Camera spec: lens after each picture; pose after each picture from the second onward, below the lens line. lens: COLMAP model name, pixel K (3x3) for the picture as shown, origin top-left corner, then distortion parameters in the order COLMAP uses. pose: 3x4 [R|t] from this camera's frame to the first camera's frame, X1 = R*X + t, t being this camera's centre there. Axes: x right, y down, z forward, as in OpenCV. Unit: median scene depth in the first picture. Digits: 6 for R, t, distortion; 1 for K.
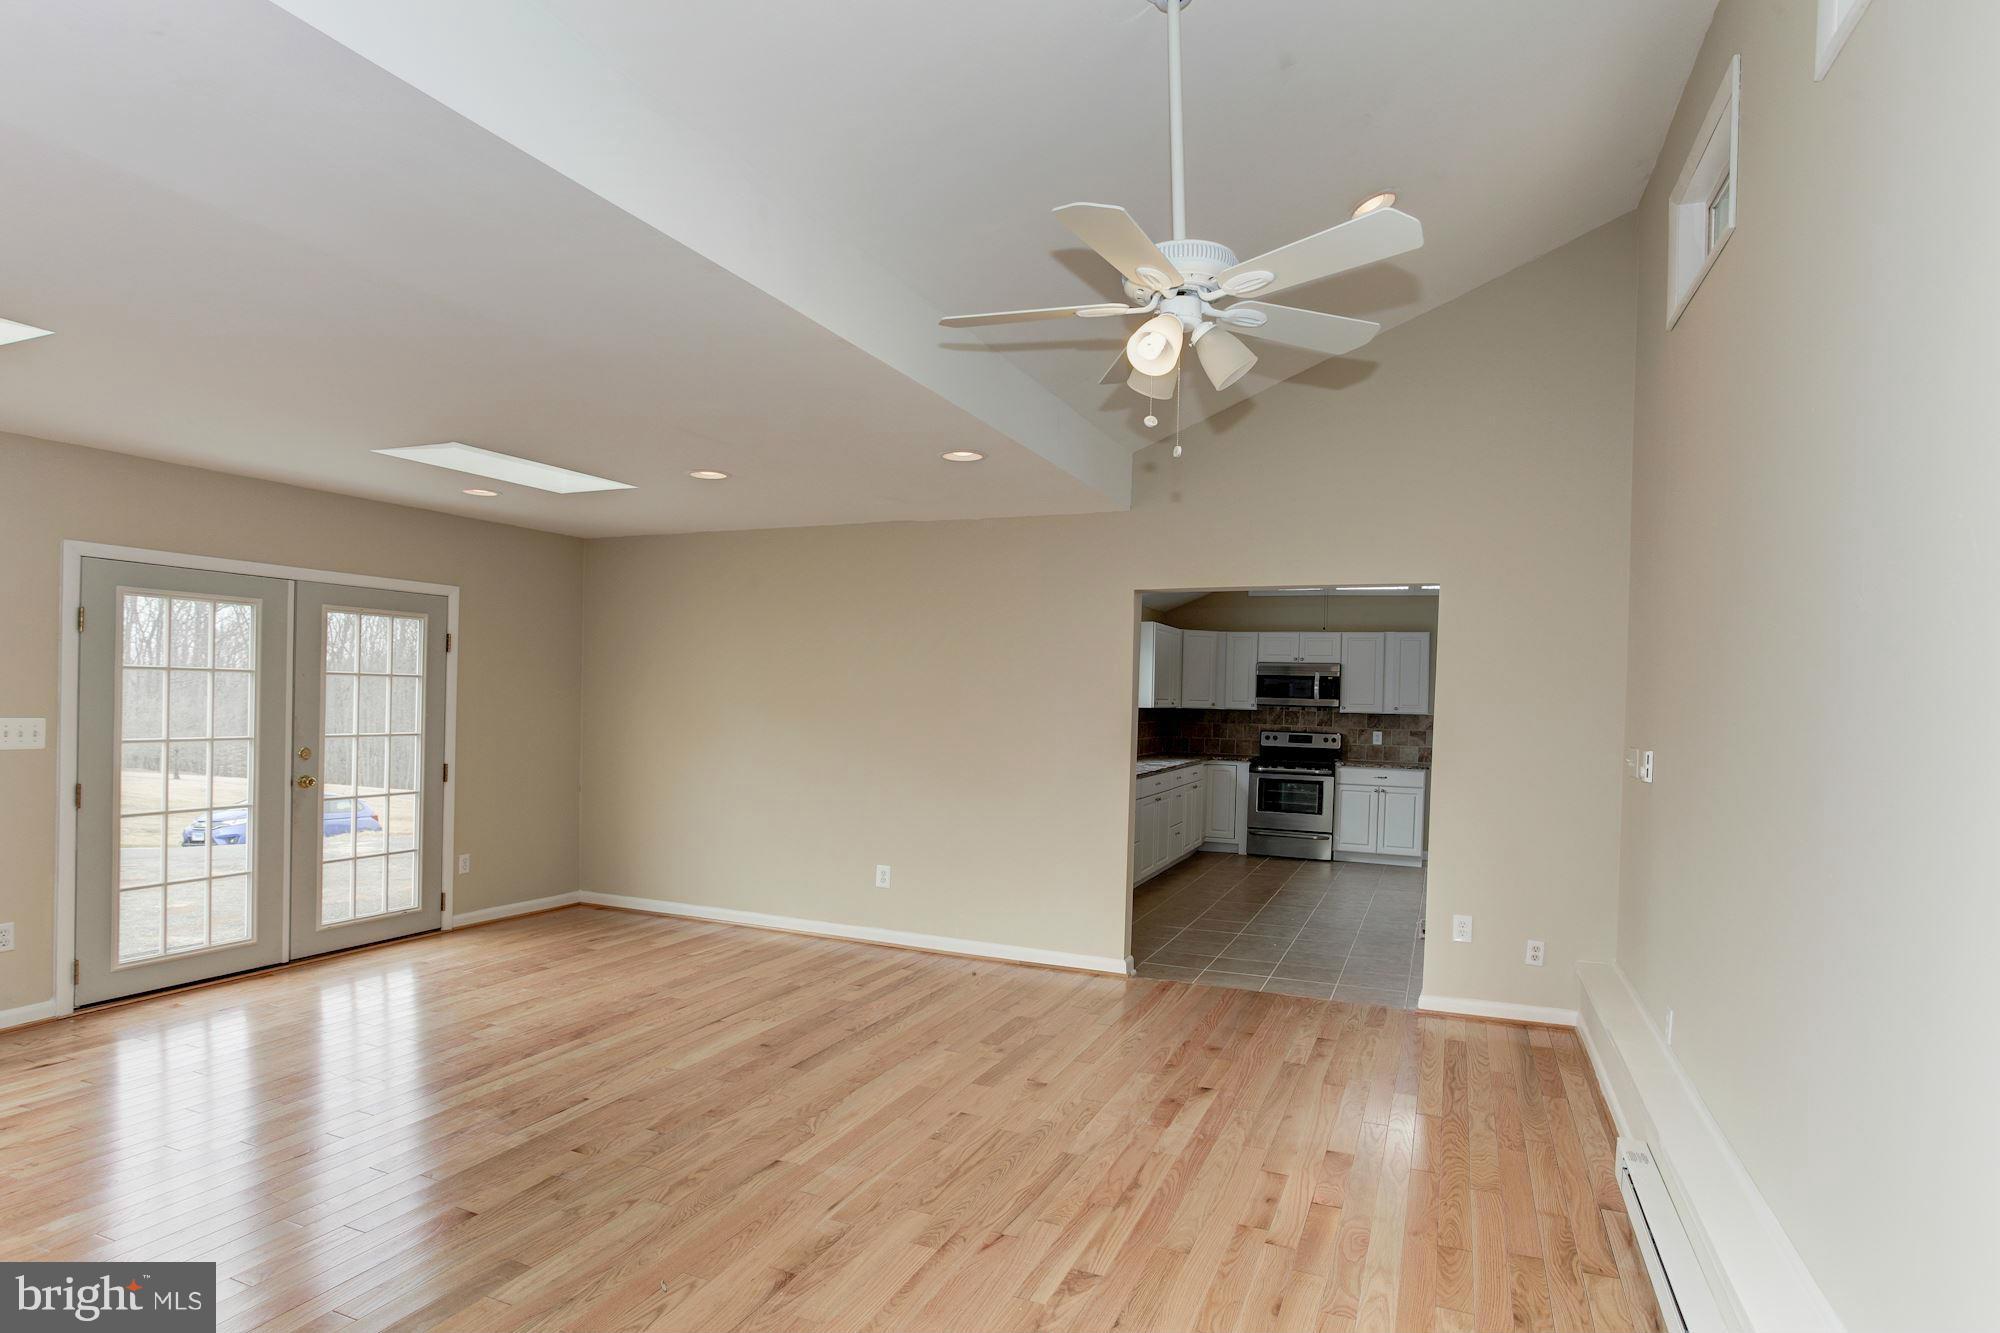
lens RADIAL K [[986.4, 0, 948.4], [0, 986.4, 709.2], [0, 0, 1]] dist [-0.023940, 0.007084]
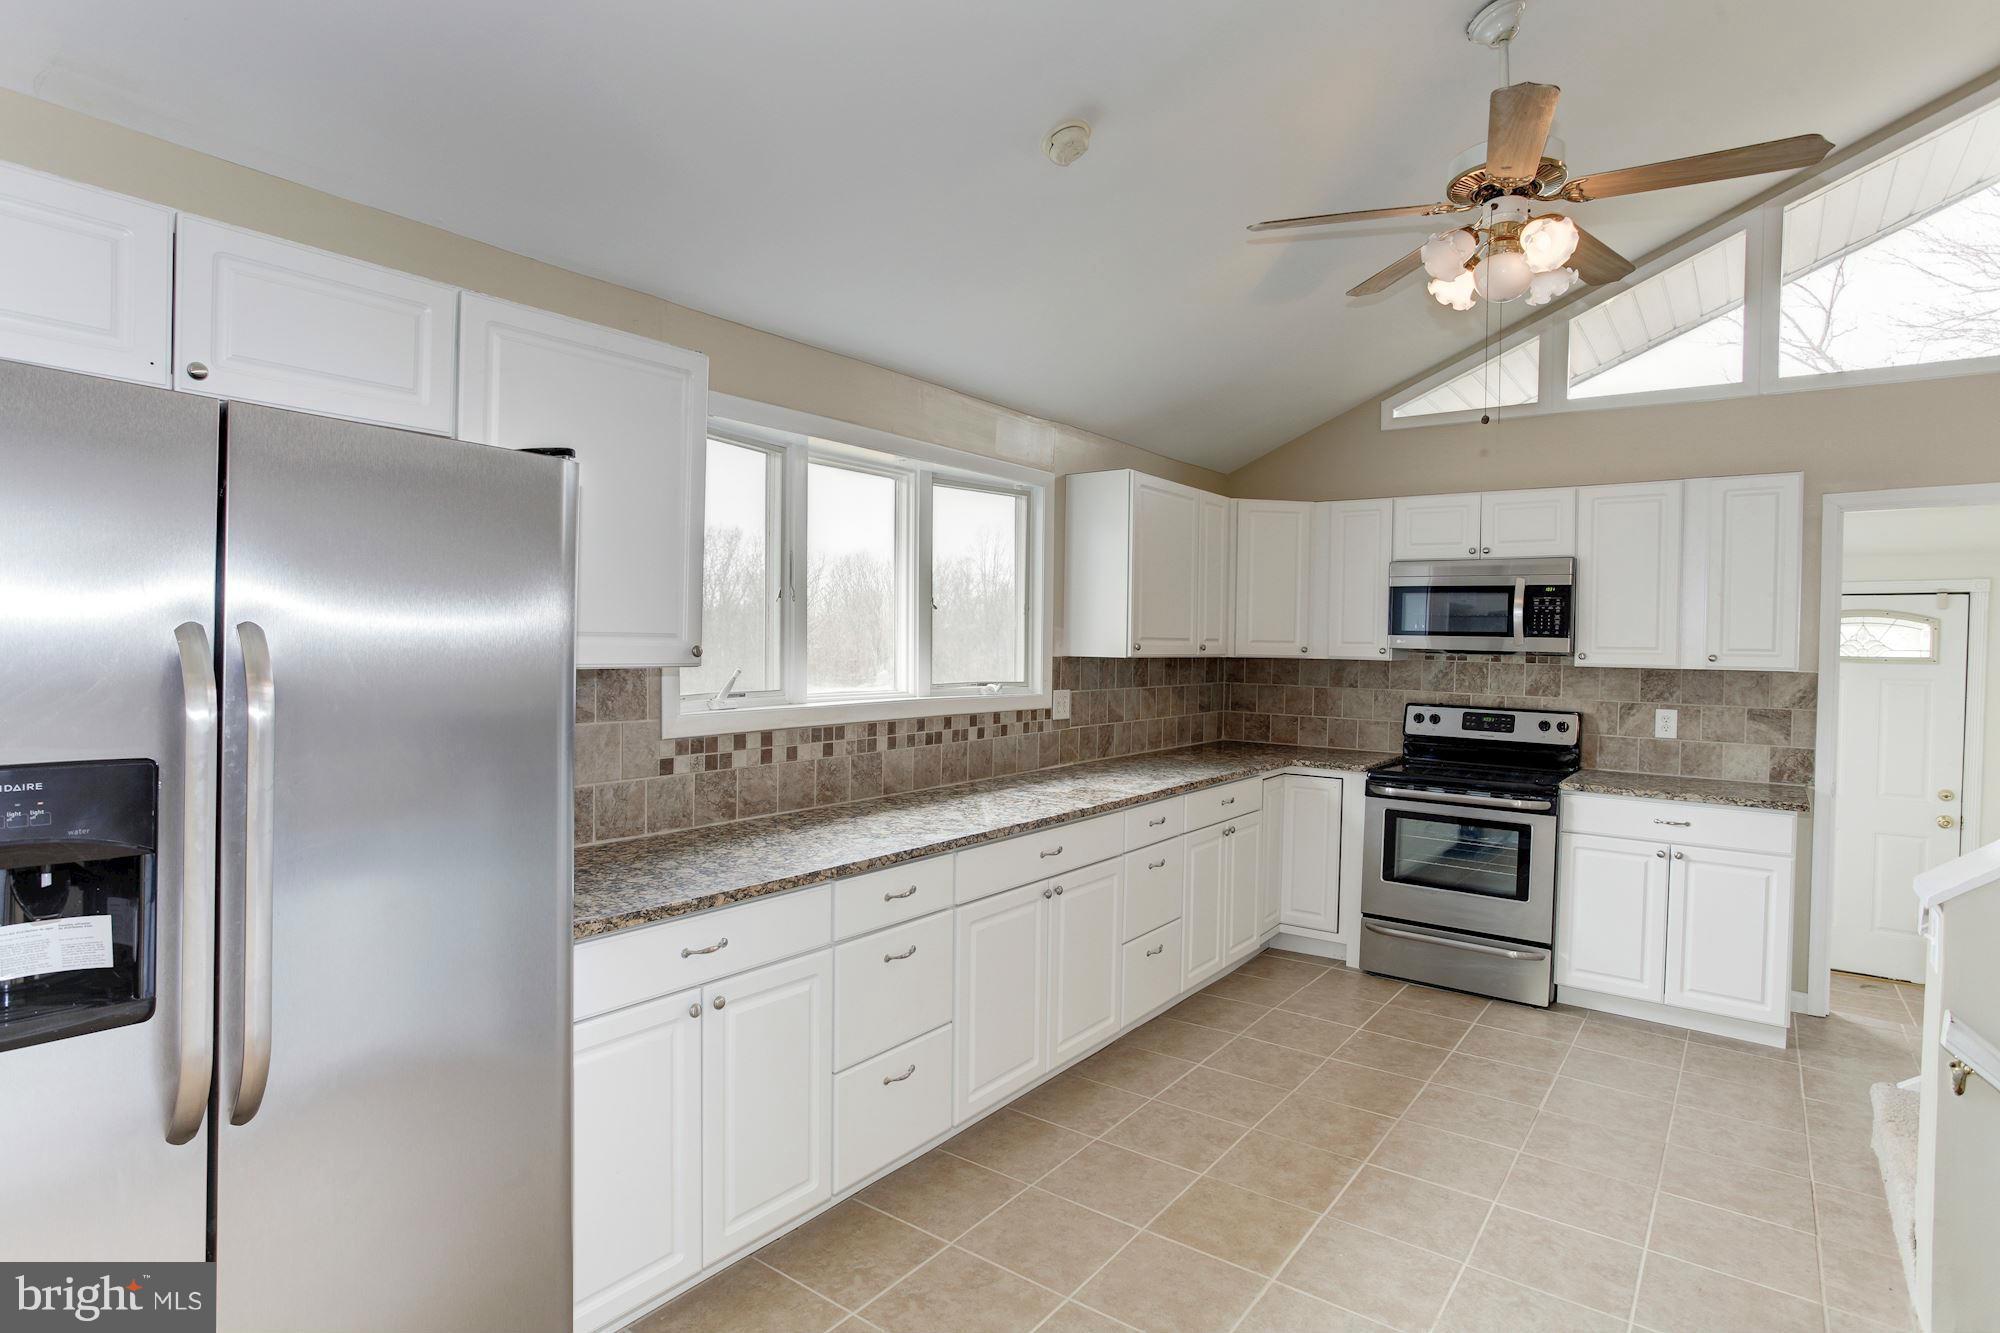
lens RADIAL K [[1048.6, 0, 983.3], [0, 1048.6, 653.8], [0, 0, 1]] dist [-0.022598, 0.004336]
pose [[0.984196, -0.003867, -0.177041, 0.215479], [0.003391, 0.999990, -0.002989, -0.001811], [0.177050, 0.002342, 0.984199, 0.481443]]
